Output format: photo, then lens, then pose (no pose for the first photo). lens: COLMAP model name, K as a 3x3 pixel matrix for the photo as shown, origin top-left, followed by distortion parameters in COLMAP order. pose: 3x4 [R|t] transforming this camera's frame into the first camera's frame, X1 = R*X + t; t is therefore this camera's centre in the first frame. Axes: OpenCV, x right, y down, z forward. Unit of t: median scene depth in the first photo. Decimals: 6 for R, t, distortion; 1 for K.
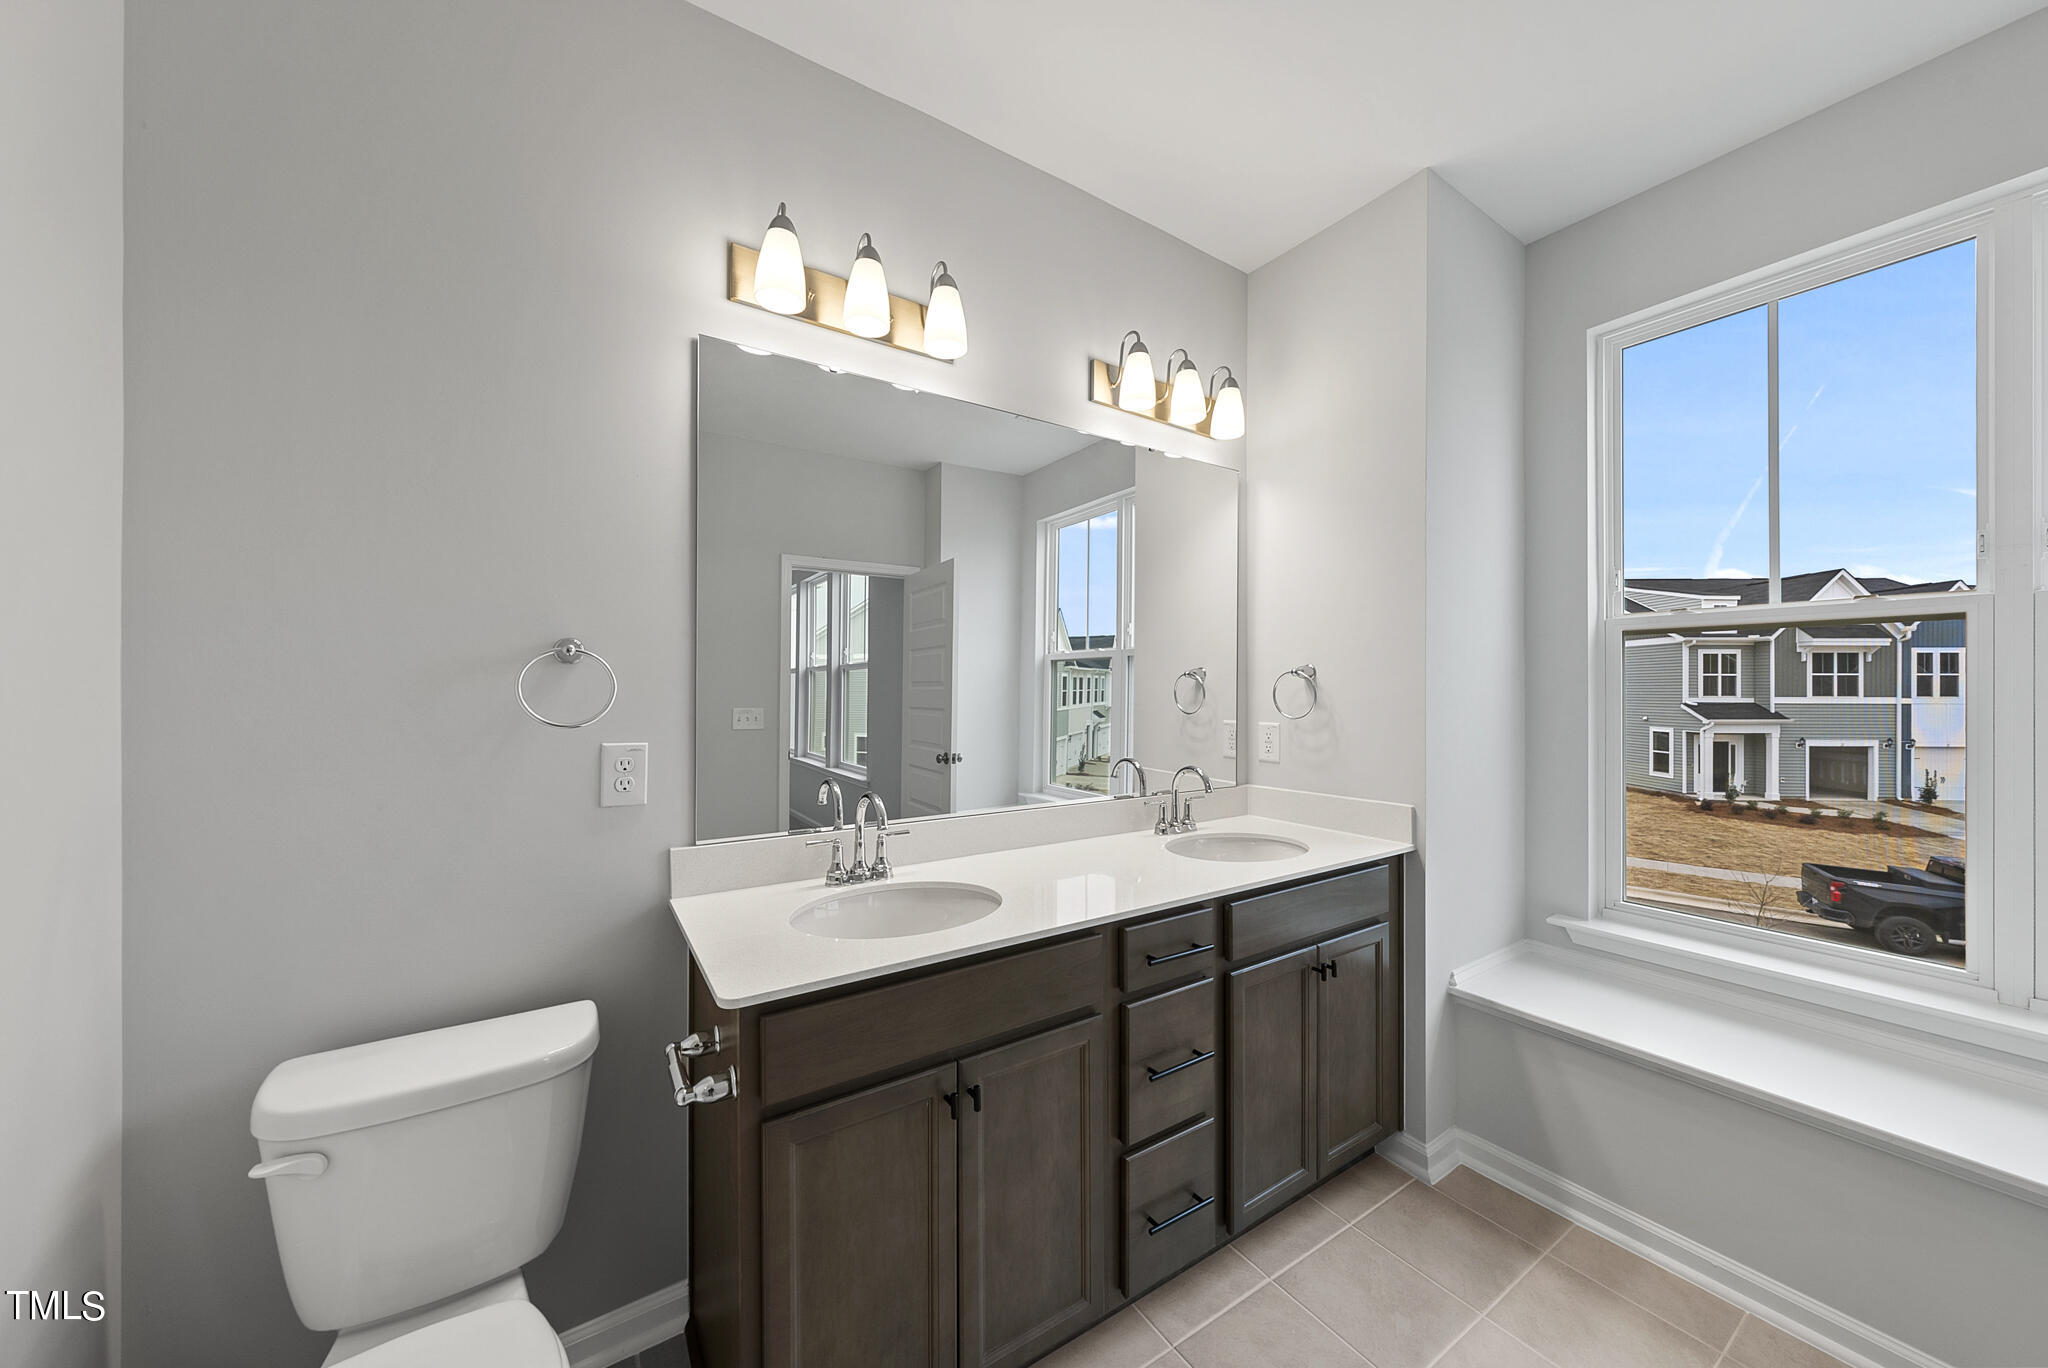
lens RADIAL K [[703.6, 0, 1020.5], [0, 703.6, 689.2], [0, 0, 1]] dist [-0.001373, -0.000074]
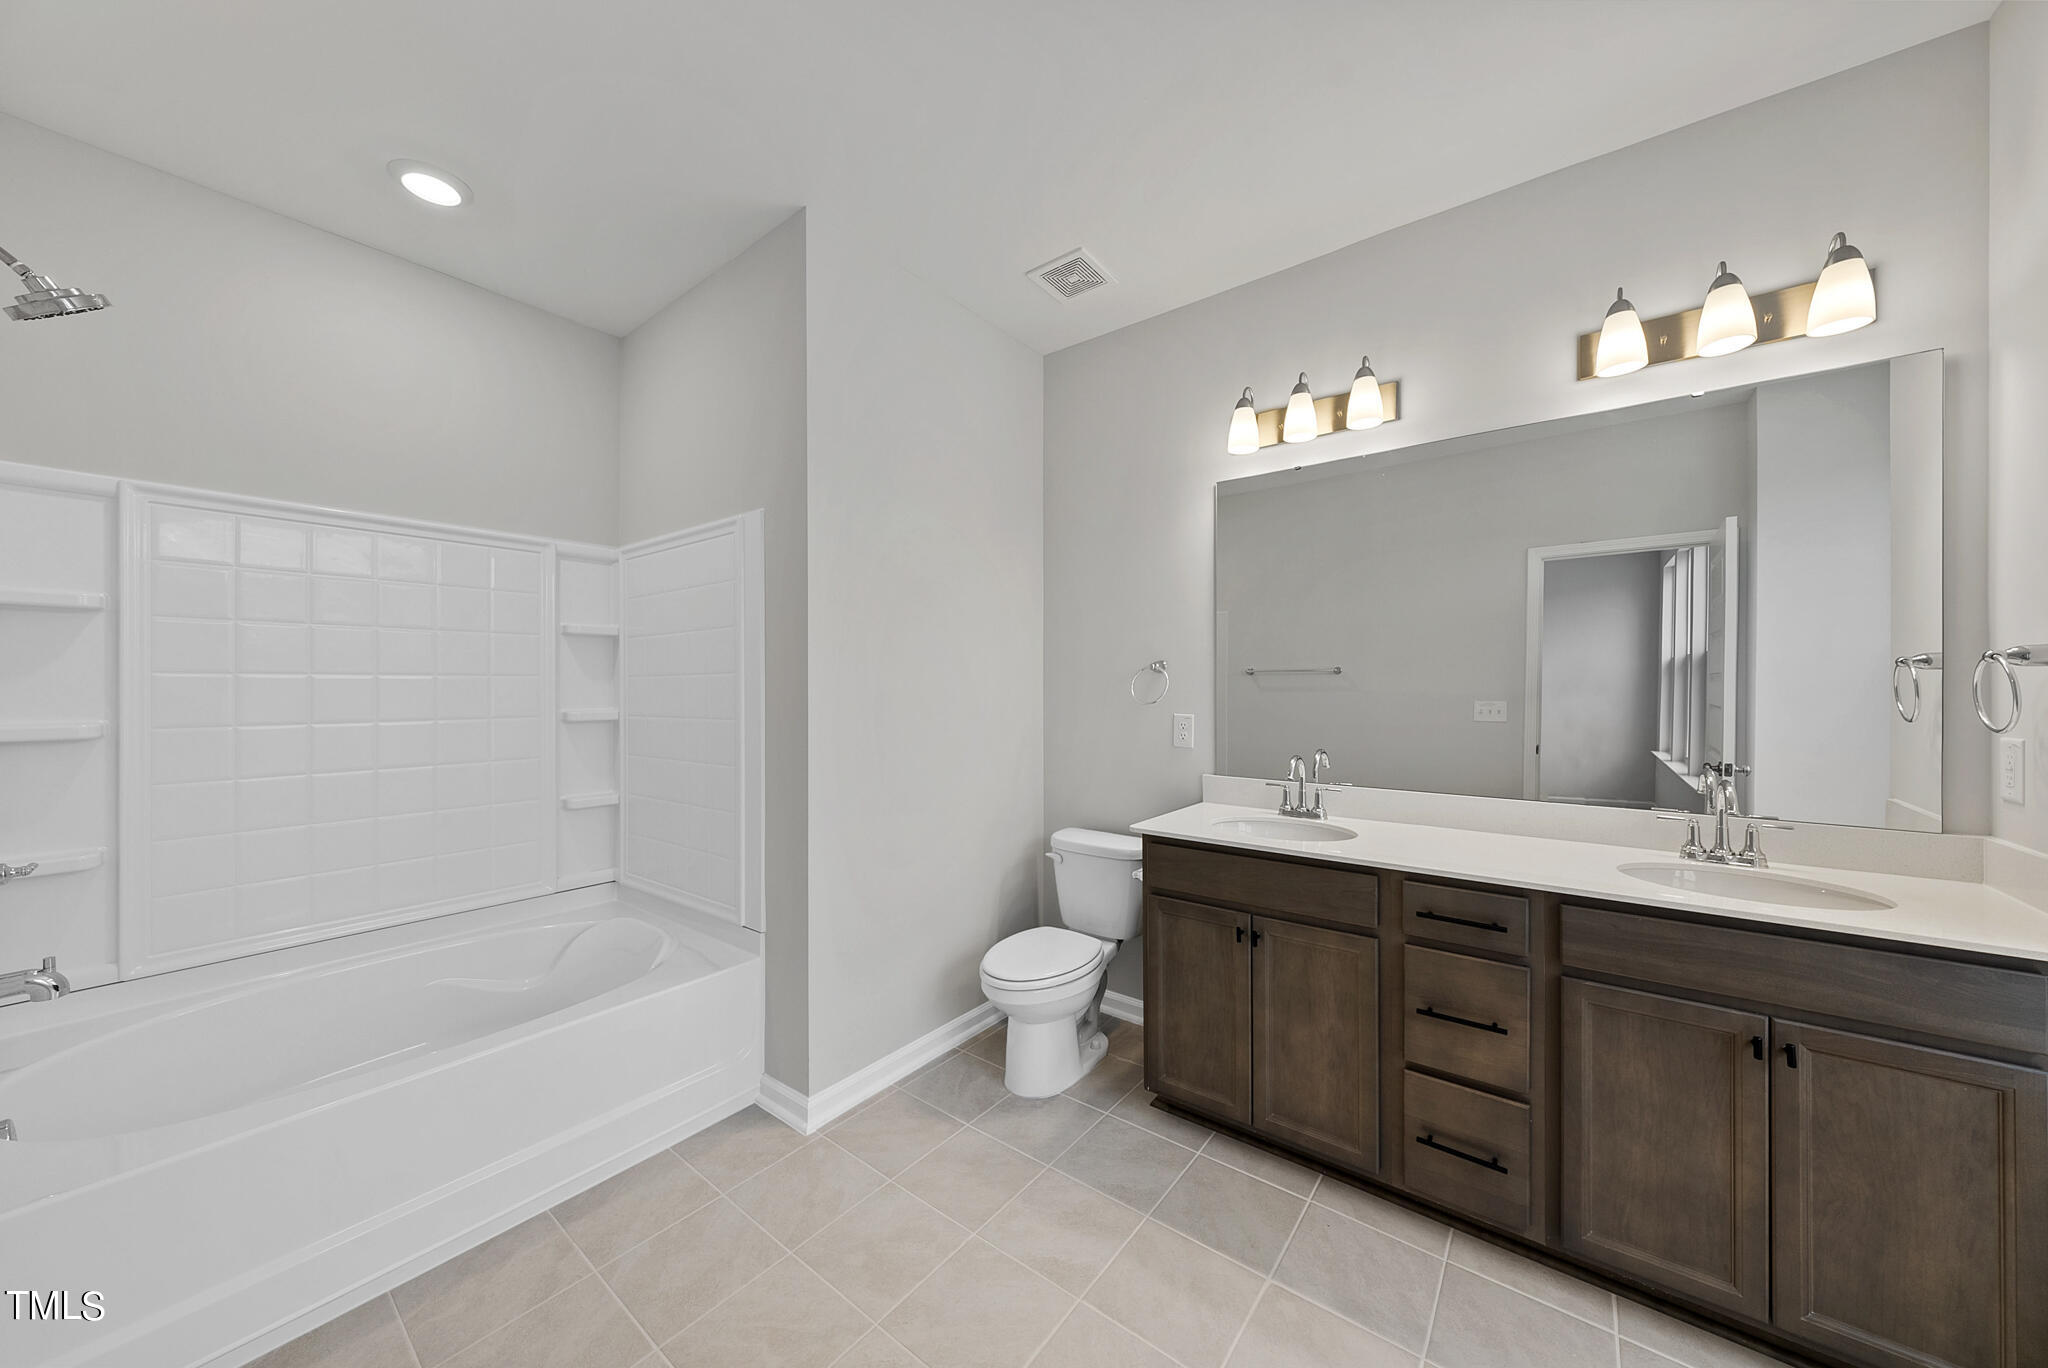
lens RADIAL K [[703.6, 0, 1020.5], [0, 703.6, 689.2], [0, 0, 1]] dist [-0.001373, -0.000074]
pose [[0.329674, 0.006235, -0.944074, 1.021773], [0.003267, 0.999965, 0.007745, -0.005368], [0.944089, -0.005638, 0.329642, -0.028367]]
